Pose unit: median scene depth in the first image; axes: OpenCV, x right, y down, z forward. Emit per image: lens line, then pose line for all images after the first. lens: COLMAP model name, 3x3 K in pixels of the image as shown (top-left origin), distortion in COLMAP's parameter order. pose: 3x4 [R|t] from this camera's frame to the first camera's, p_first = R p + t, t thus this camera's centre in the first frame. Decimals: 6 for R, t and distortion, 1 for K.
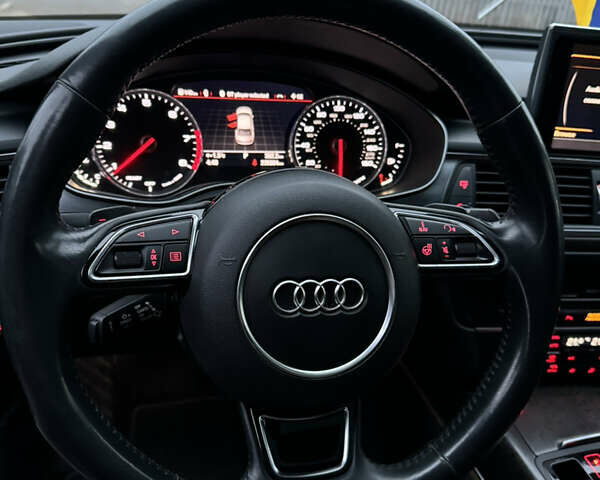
lens RADIAL K [[564.0, 0, 305.1], [0, 564.0, 246.8], [0, 0, 1]] dist [0.138944, -0.278787]
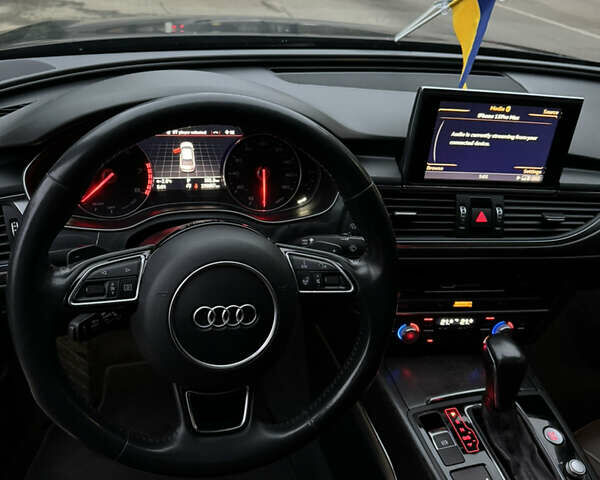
lens RADIAL K [[565.4, 0, 300.0], [0, 565.4, 240.0], [0, 0, 1]] dist [0.116685, -0.233087]
pose [[0.999221, -0.000192, 0.039453, 0.093229], [-0.003225, 0.996244, 0.086534, -0.140517], [-0.039322, -0.086594, 0.995467, -0.278334]]
